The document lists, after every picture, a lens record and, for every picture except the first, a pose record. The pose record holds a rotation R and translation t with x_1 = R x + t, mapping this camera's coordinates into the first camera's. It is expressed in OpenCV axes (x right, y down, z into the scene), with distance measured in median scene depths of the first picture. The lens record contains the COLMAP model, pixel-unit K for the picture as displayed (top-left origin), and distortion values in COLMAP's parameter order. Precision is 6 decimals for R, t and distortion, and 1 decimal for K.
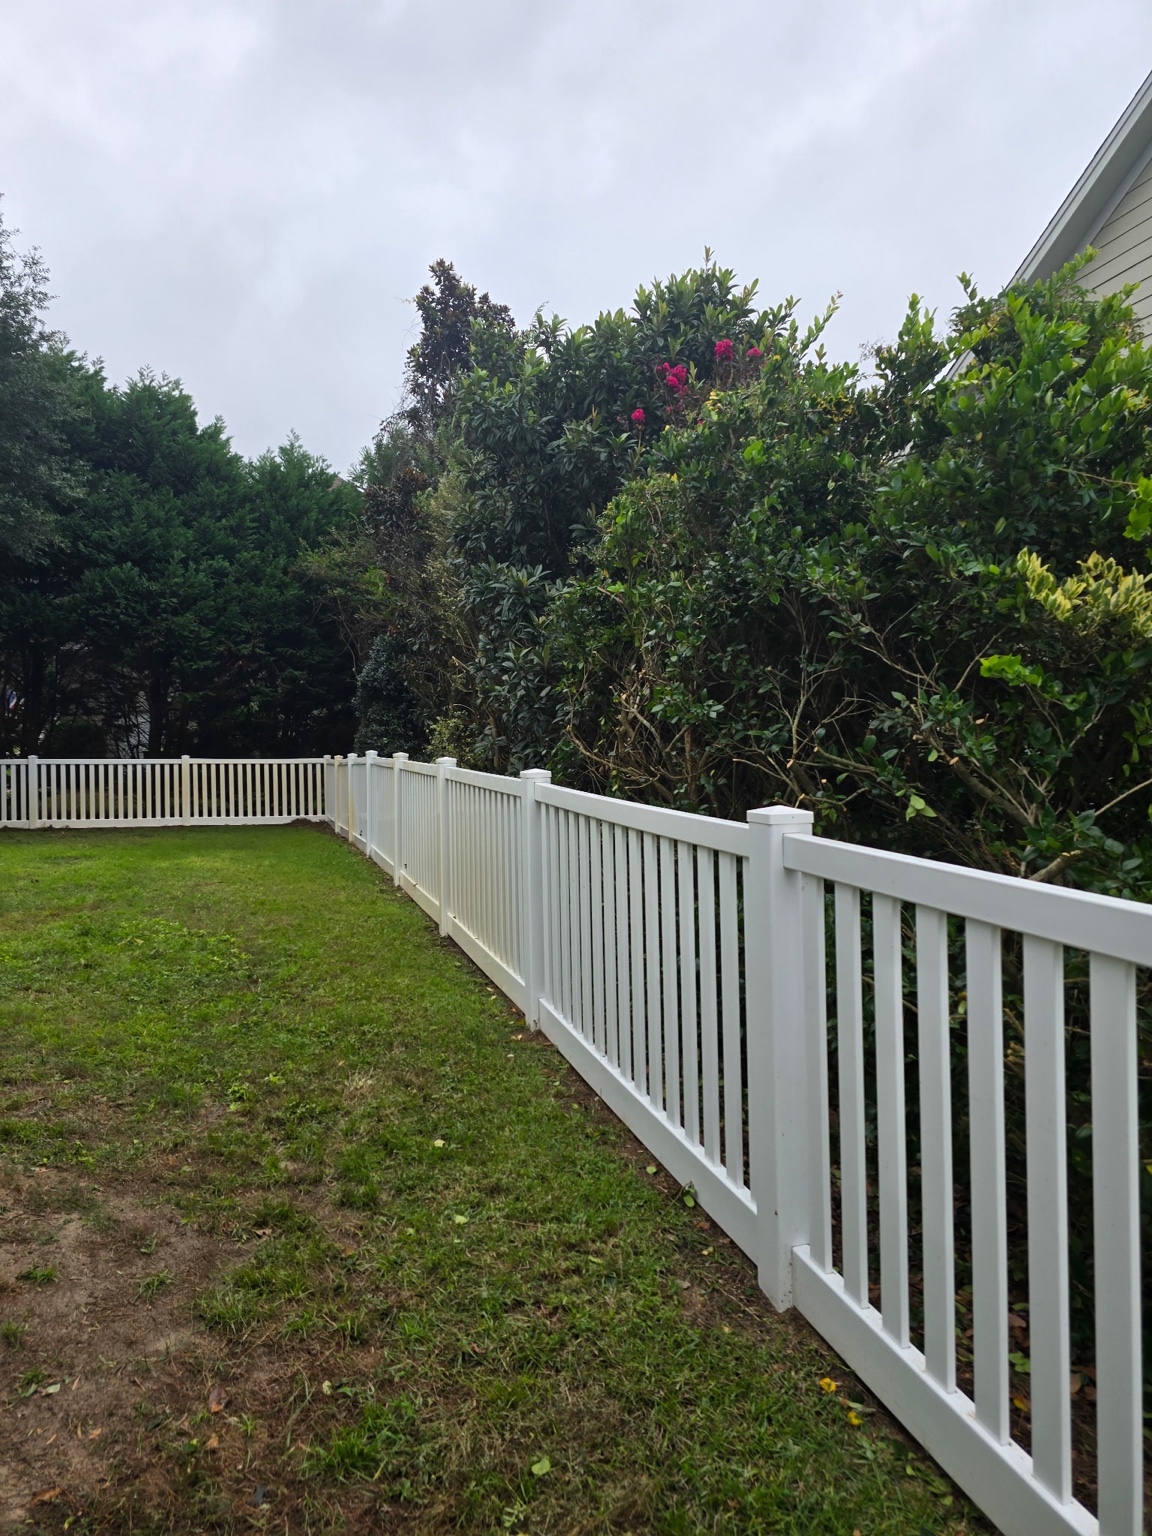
lens RADIAL K [[1077.5, 0, 595.5], [0, 1077.5, 734.1], [0, 0, 1]] dist [0.054616, -0.055628]
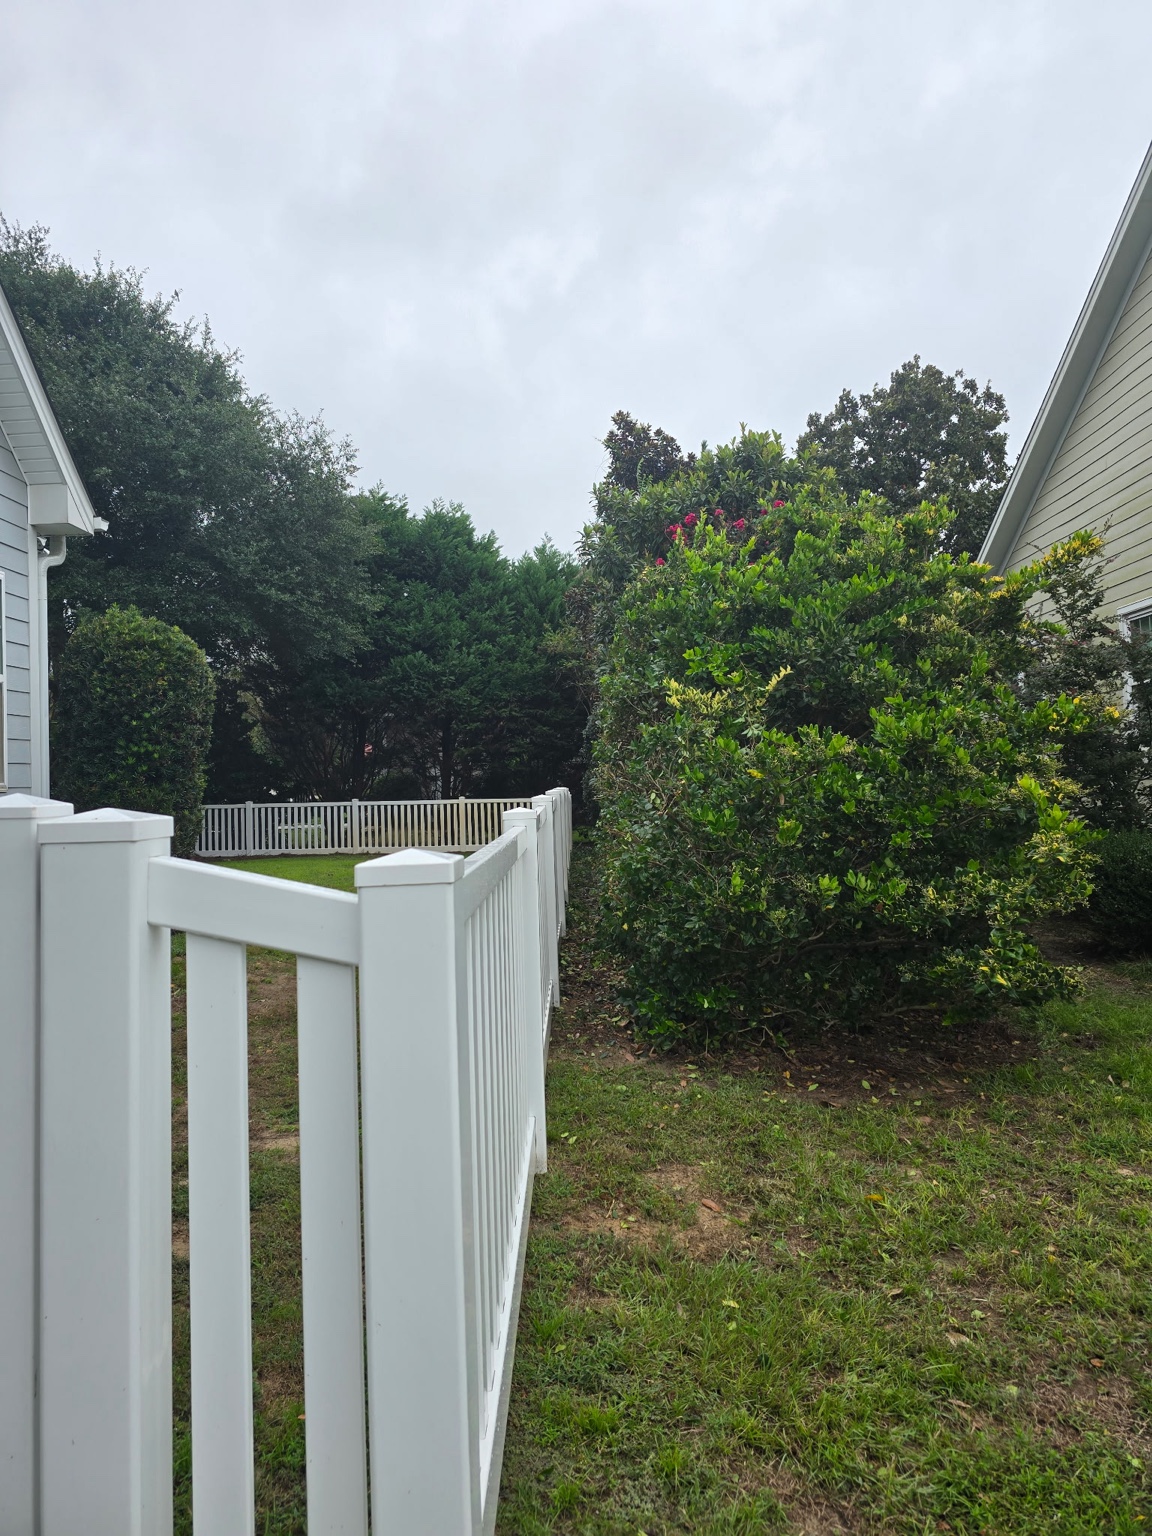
lens RADIAL K [[1029.5, 0, 554.2], [0, 1029.5, 720.4], [0, 0, 1]] dist [0.071822, -0.041318]
pose [[0.947082, -0.035522, -0.319021, 0.117177], [0.019369, 0.998371, -0.053663, -0.003272], [0.320408, 0.044644, 0.946227, -0.123424]]
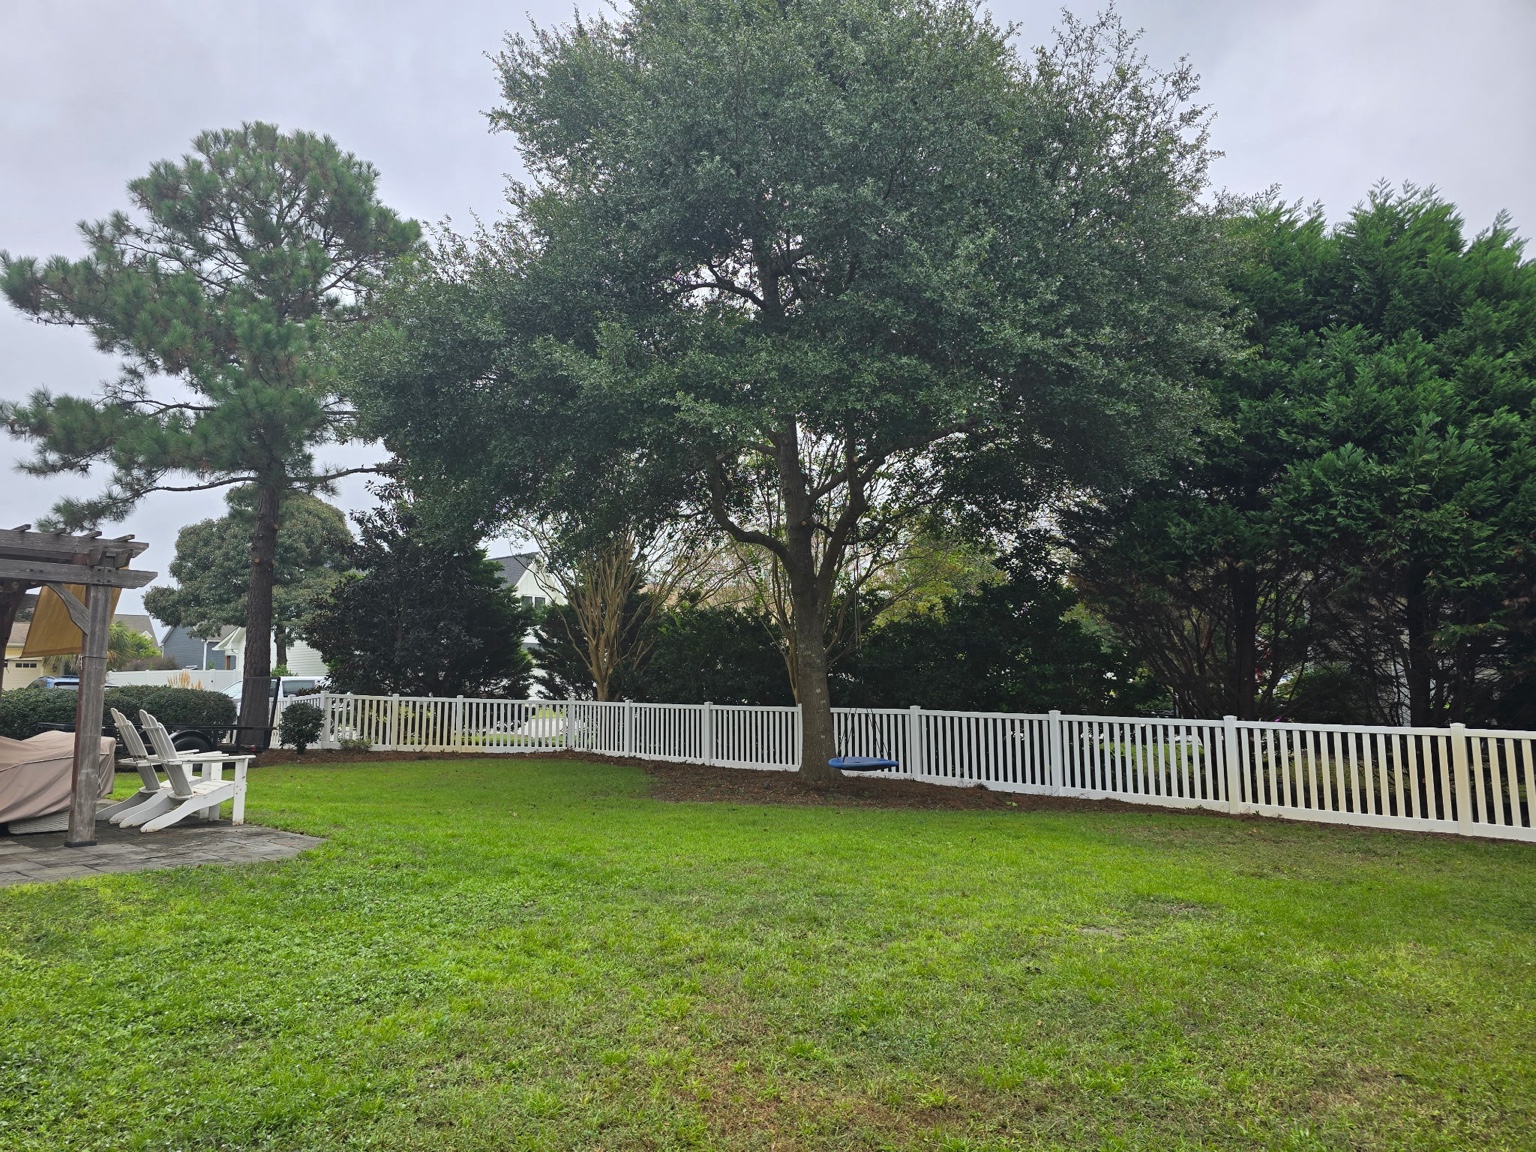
lens RADIAL K [[1029.5, 0, 755.6], [0, 1029.5, 583.3], [0, 0, 1]] dist [0.071822, -0.041318]
pose [[0.545315, -0.075372, -0.834836, -0.075975], [0.005720, 0.996261, -0.086210, -0.010973], [0.838212, 0.042236, 0.543707, 0.303720]]
